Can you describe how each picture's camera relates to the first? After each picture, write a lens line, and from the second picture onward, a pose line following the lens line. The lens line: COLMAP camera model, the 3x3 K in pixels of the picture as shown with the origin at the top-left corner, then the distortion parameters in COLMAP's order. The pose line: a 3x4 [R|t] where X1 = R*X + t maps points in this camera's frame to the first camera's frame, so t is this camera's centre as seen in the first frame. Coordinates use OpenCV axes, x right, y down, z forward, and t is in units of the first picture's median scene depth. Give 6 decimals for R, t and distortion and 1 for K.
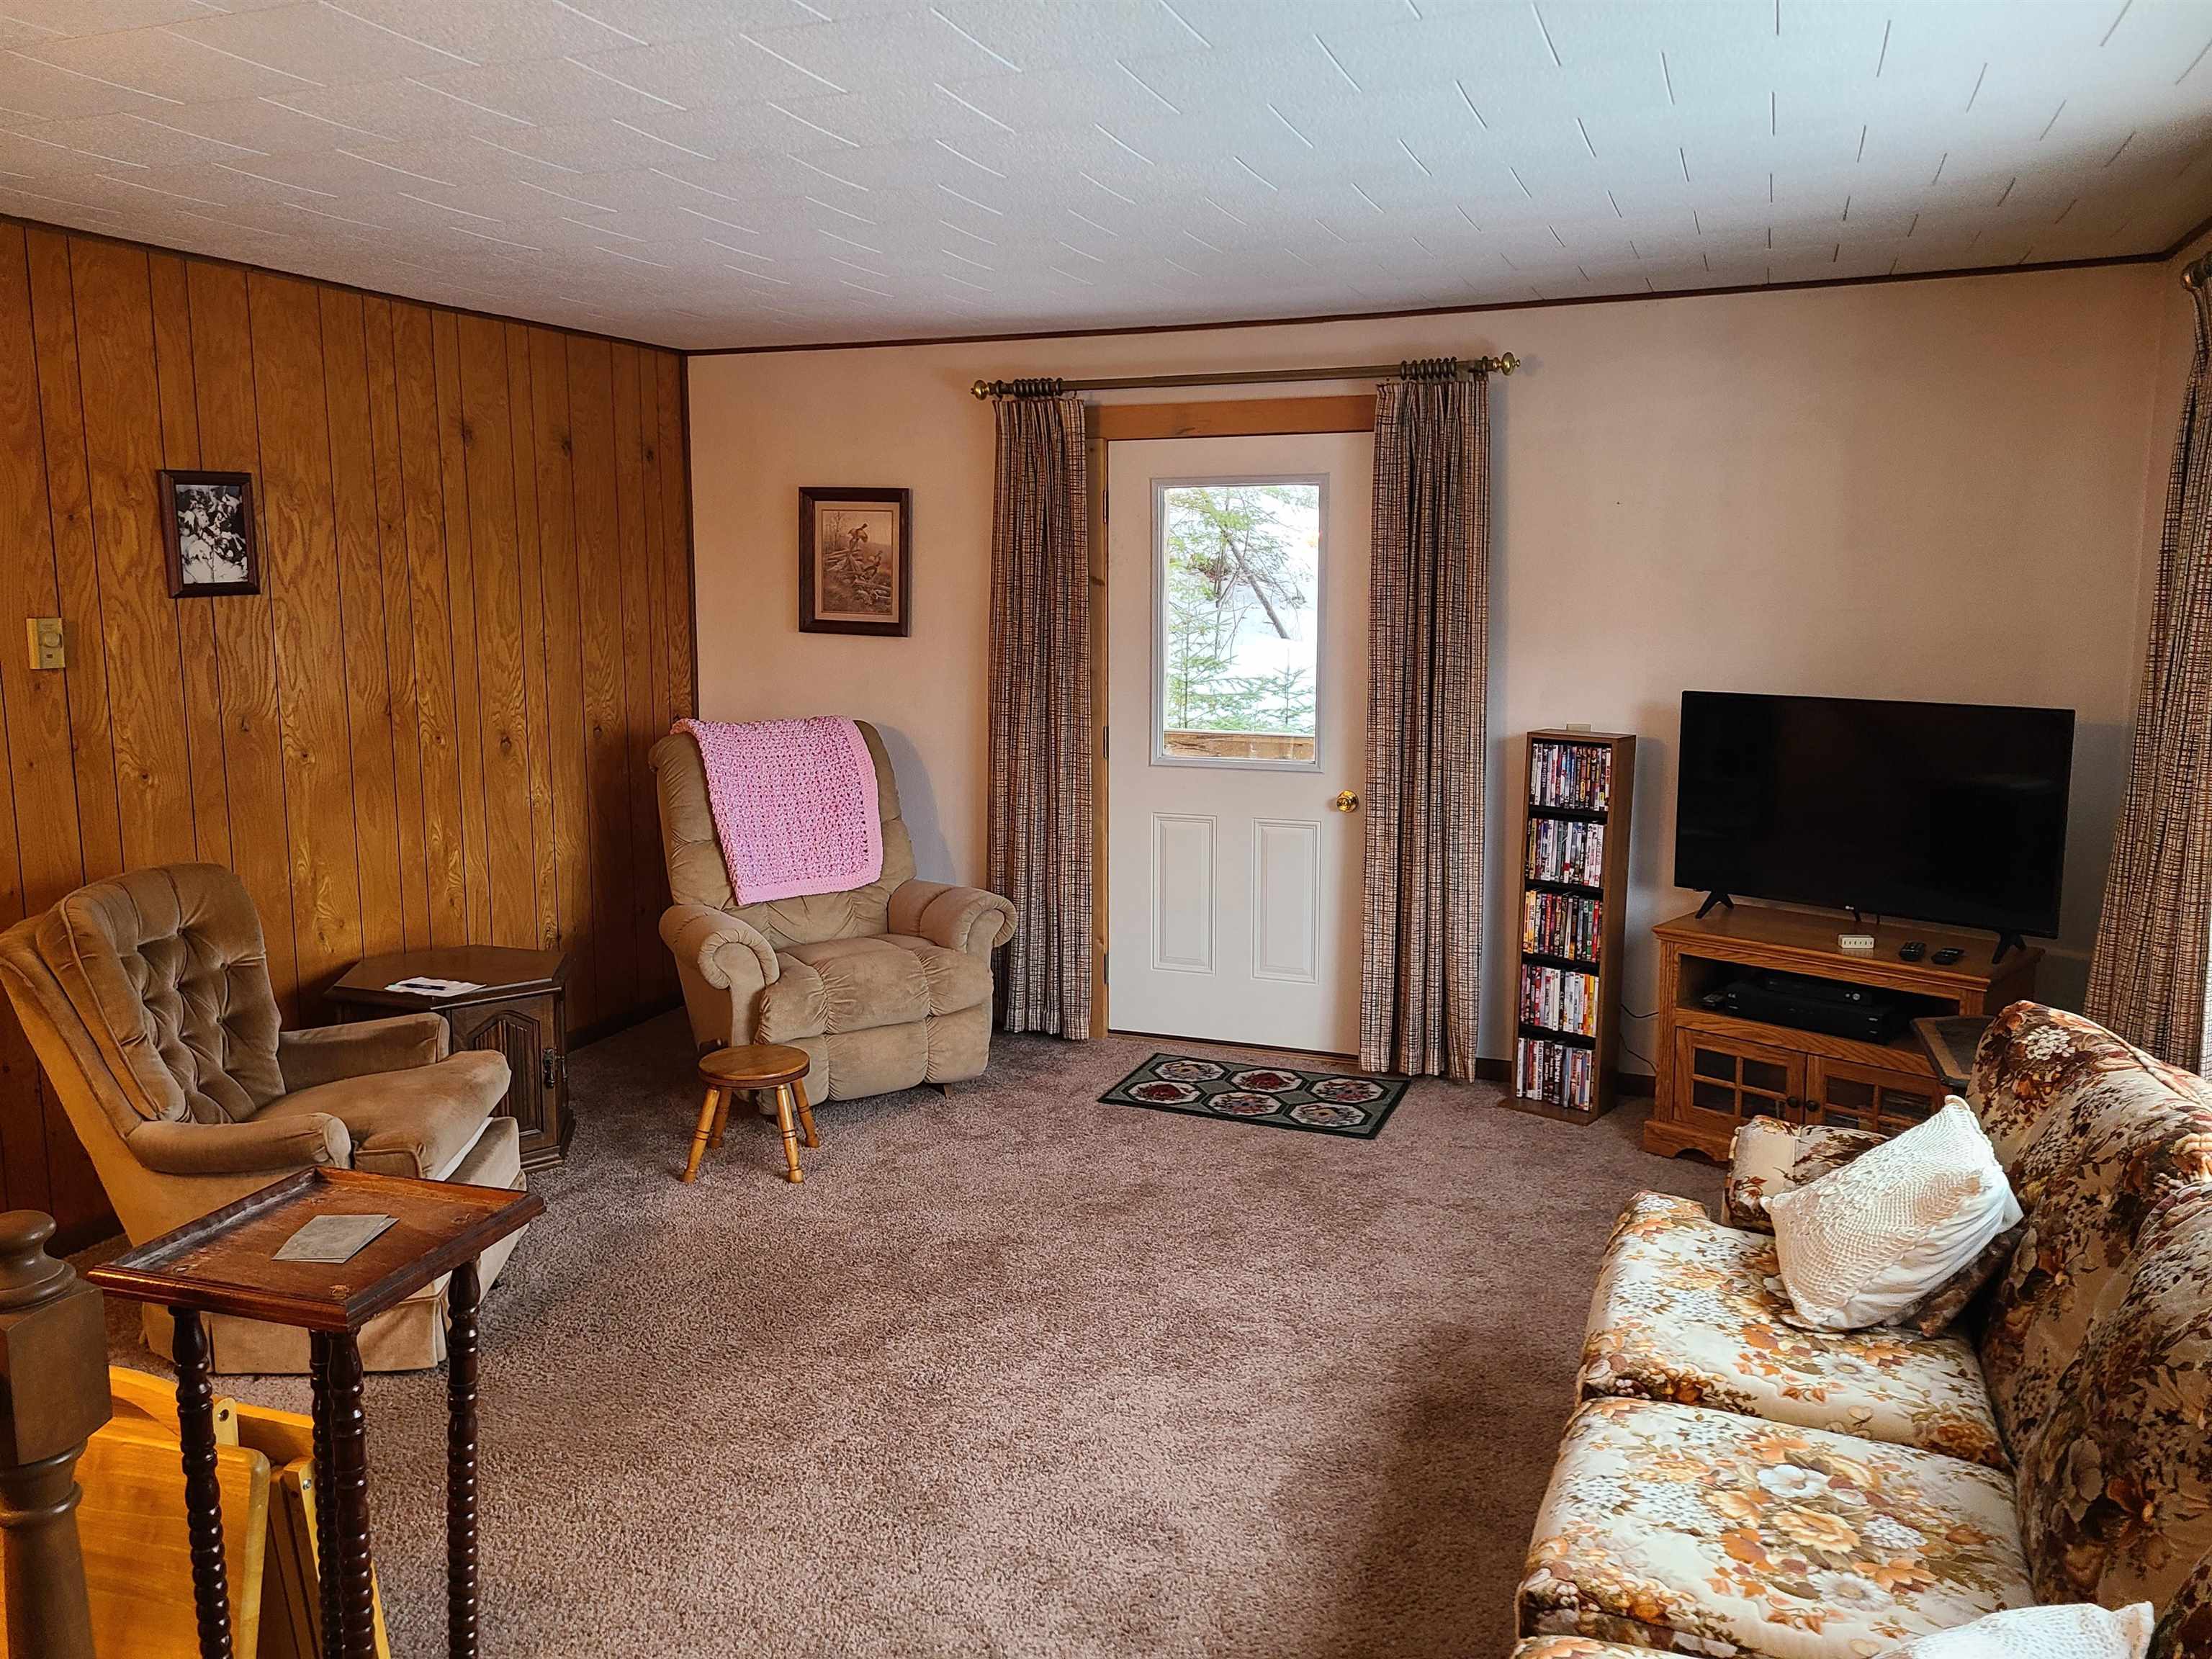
lens RADIAL K [[1663.0, 0, 1116.6], [0, 1663.0, 811.3], [0, 0, 1]] dist [0.063997, -0.046473]
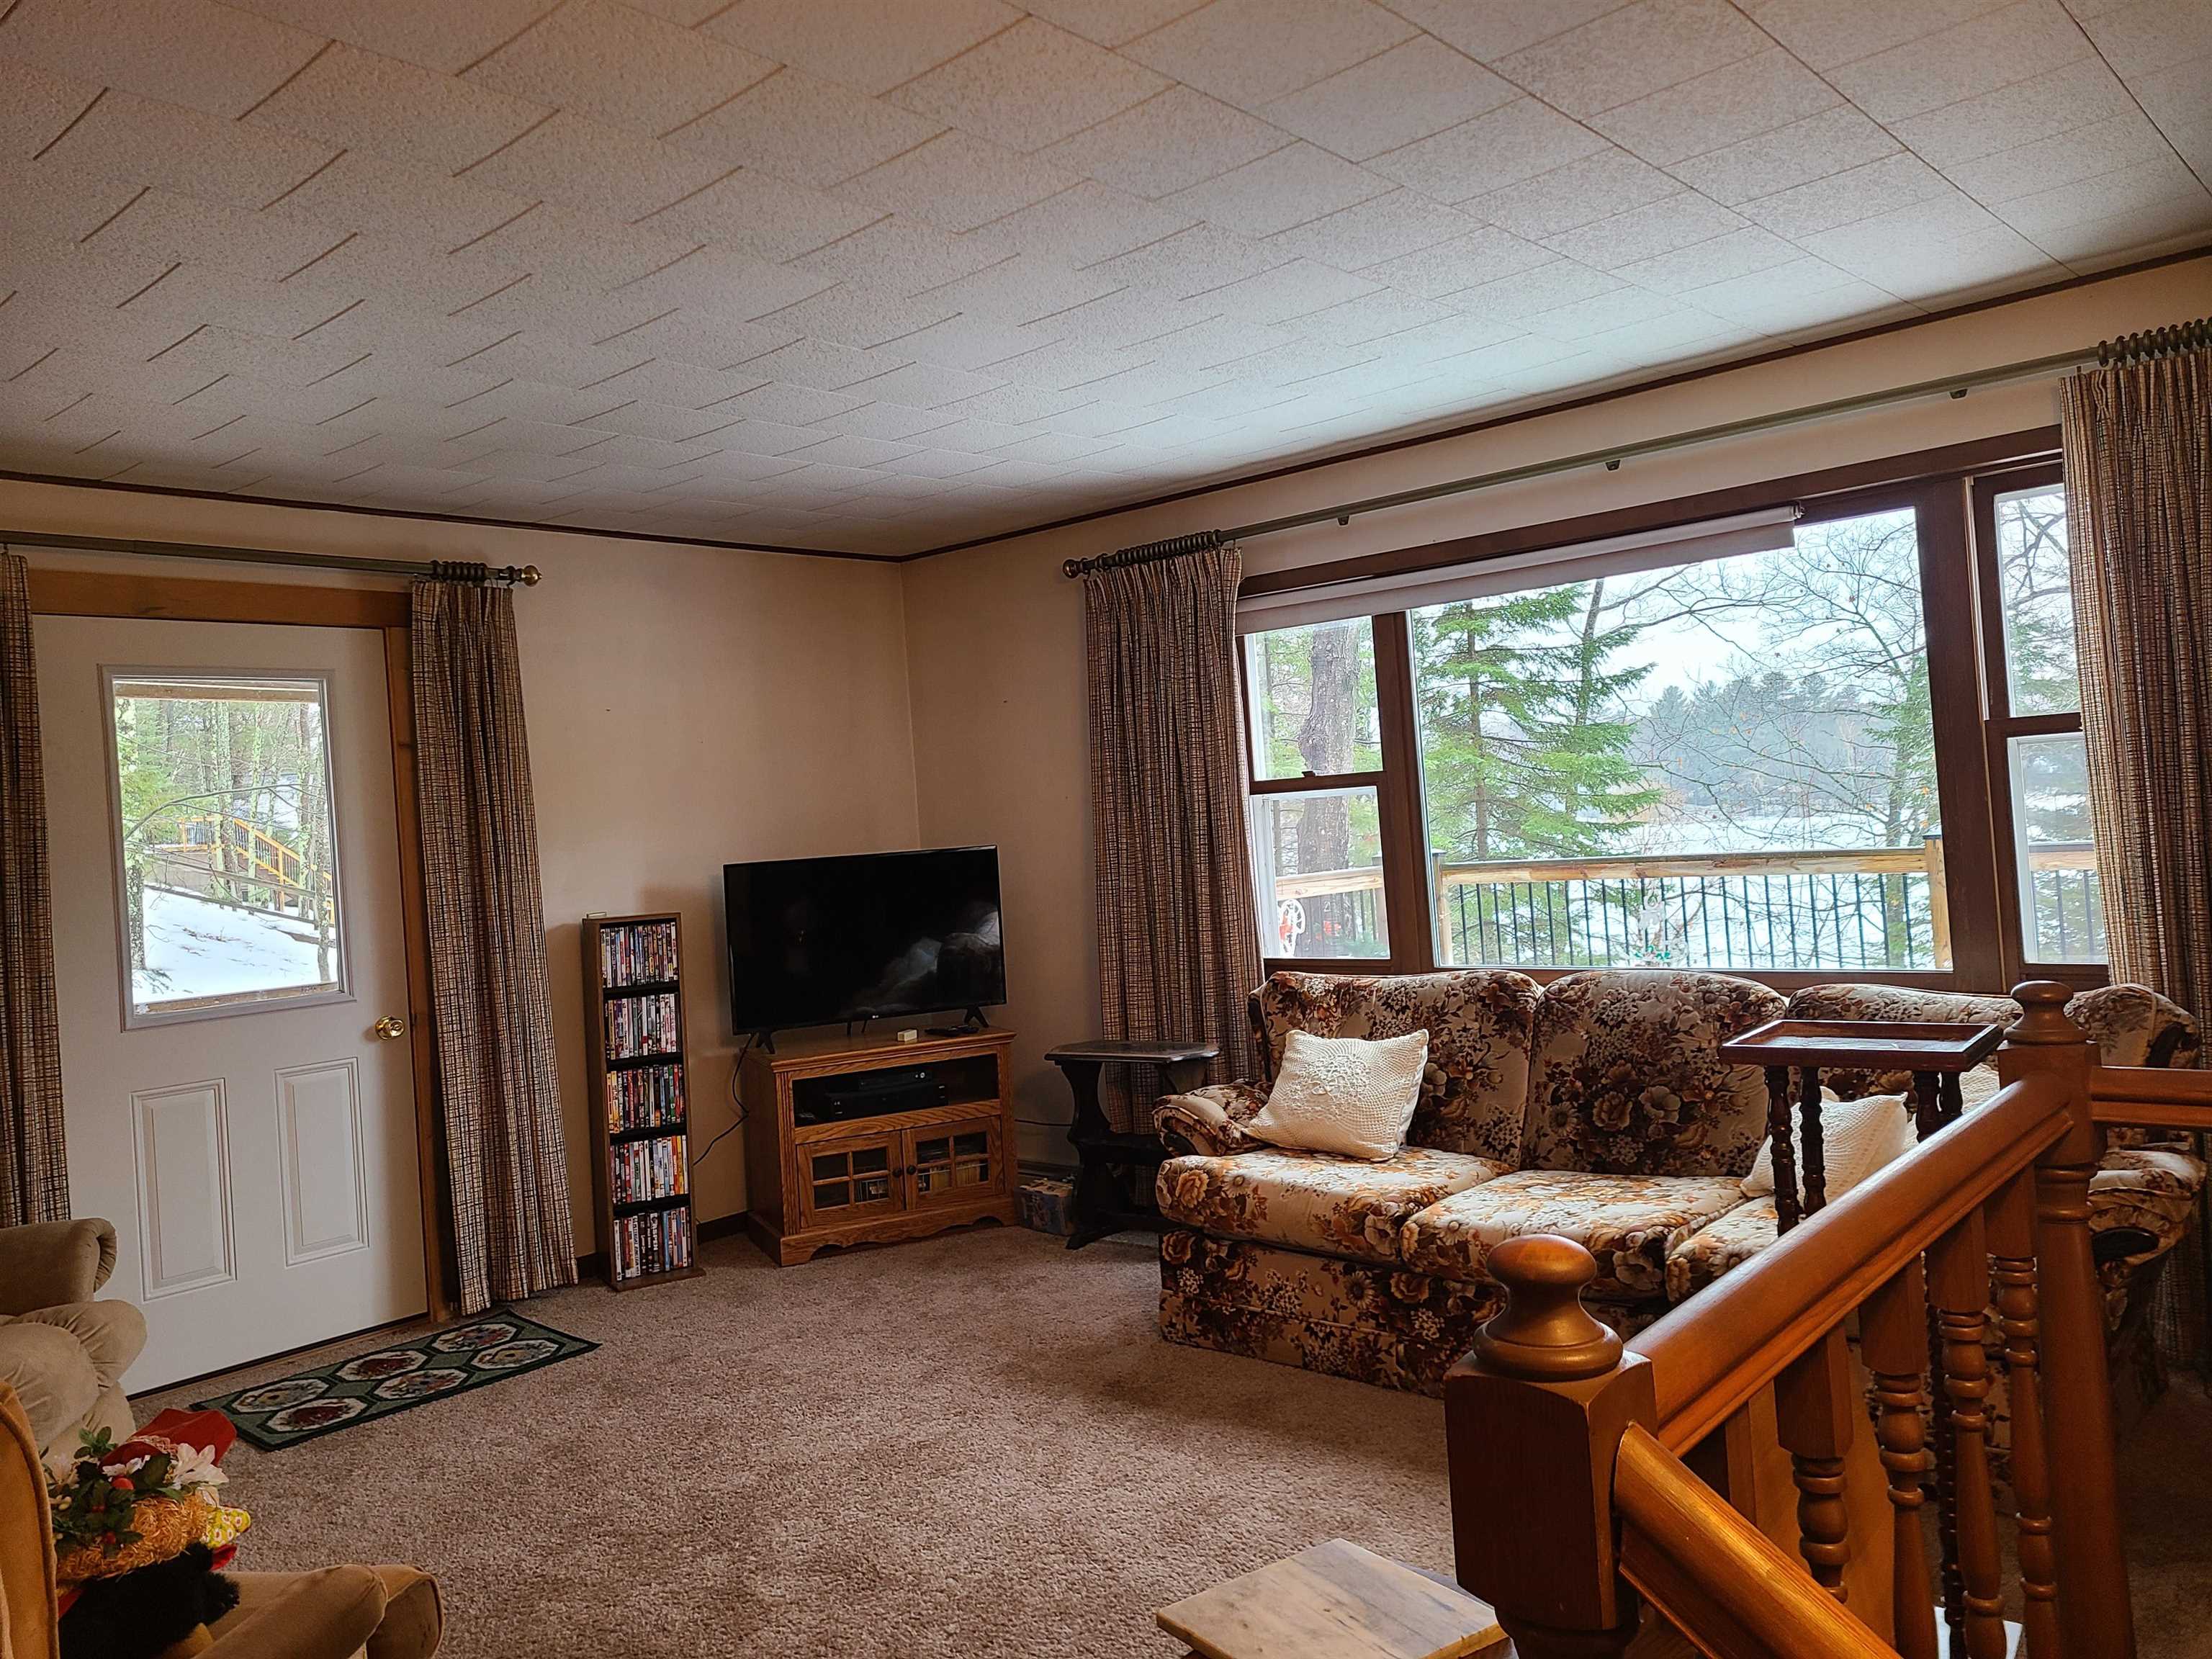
lens RADIAL K [[1663.0, 0, 1111.2], [0, 1663.0, 806.5], [0, 0, 1]] dist [0.063997, -0.046473]
pose [[0.341220, -0.018486, 0.939802, -0.624956], [0.200078, 0.978324, -0.053400, 0.004183], [-0.918443, 0.206255, 0.337522, 0.334832]]
